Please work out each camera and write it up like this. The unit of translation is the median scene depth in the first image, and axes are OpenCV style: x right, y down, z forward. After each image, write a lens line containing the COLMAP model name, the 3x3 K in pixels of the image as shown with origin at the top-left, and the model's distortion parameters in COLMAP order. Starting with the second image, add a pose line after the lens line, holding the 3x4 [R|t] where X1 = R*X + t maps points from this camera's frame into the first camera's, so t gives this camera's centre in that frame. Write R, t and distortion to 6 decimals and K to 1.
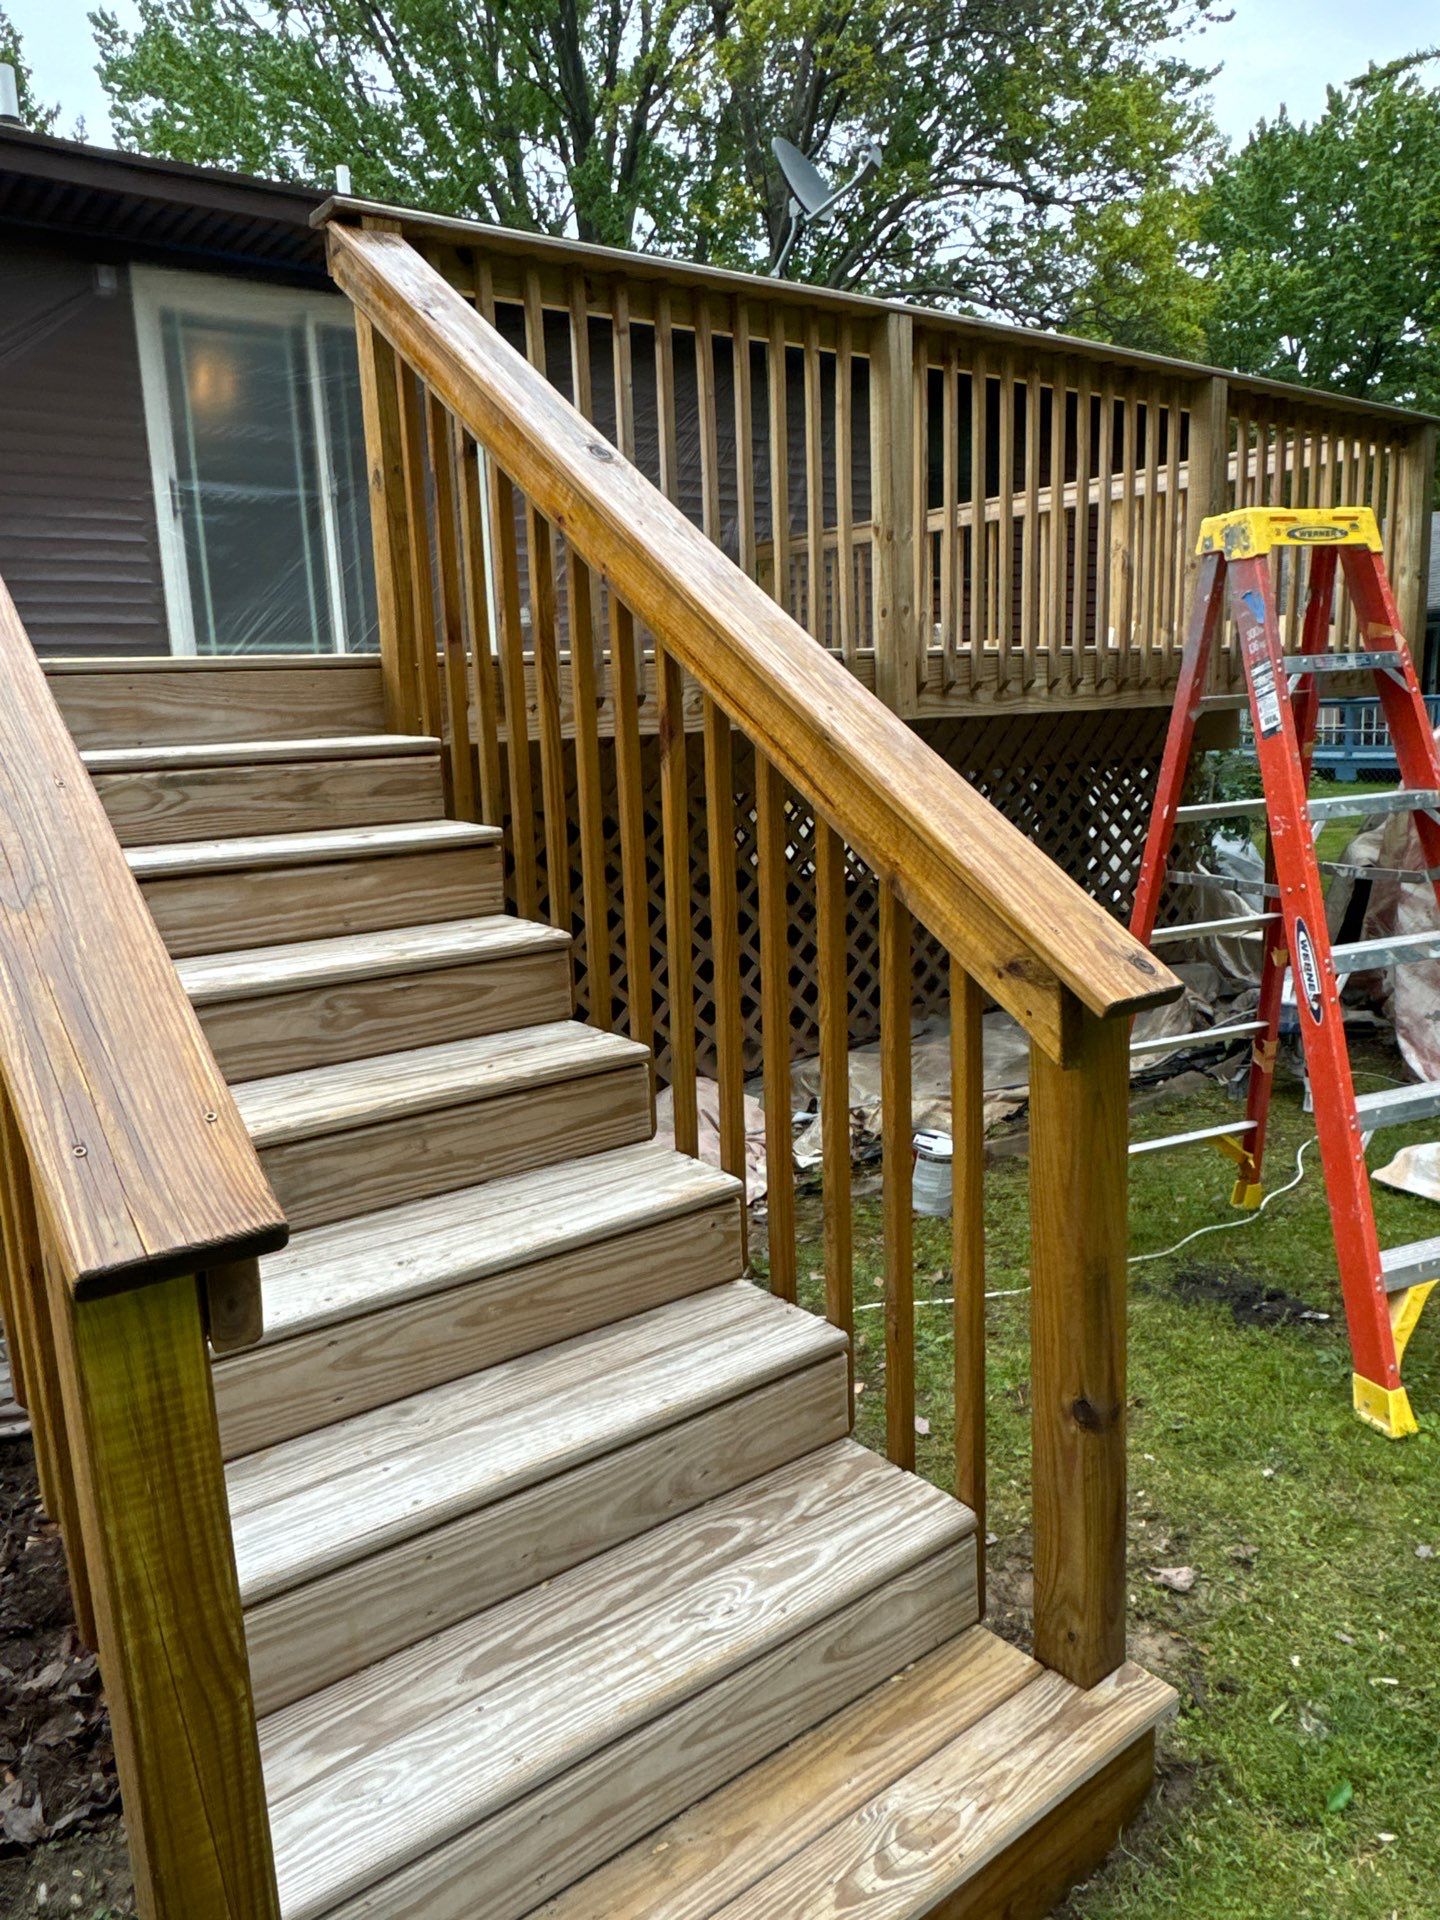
lens RADIAL K [[1341.1, 0, 735.0], [0, 1341.1, 958.7], [0, 0, 1]] dist [-0.006801, 0.002948]
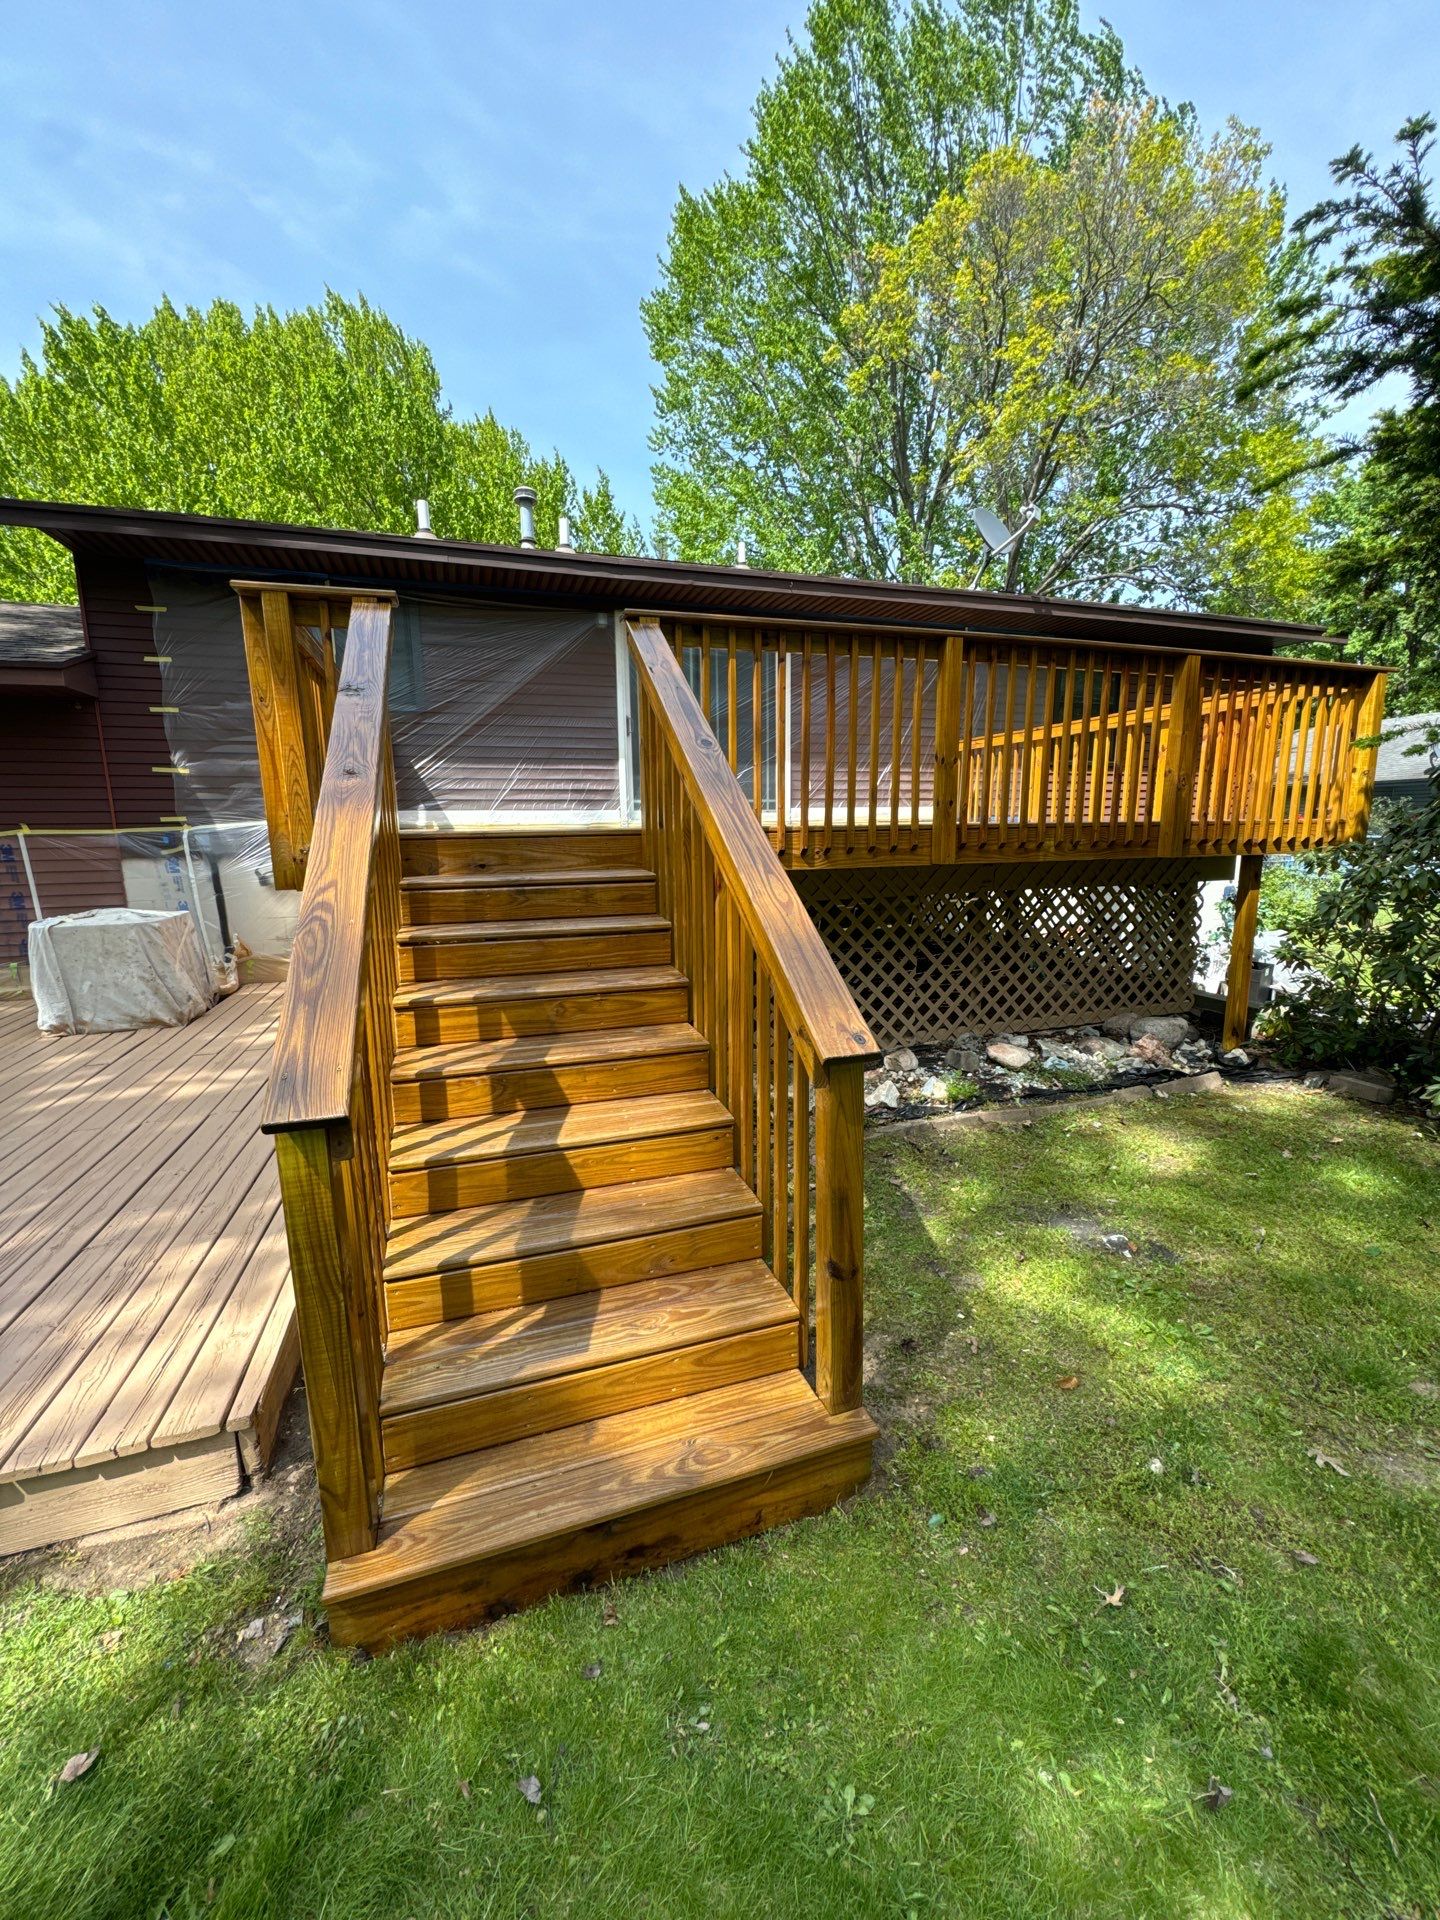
lens RADIAL K [[756.3, 0, 727.0], [0, 756.3, 960.3], [0, 0, 1]] dist [-0.005964, 0.001071]
pose [[0.946673, 0.084341, -0.310960, 0.280013], [-0.084712, 0.996329, 0.012338, -0.065726], [0.310859, 0.014662, 0.950343, -0.048447]]
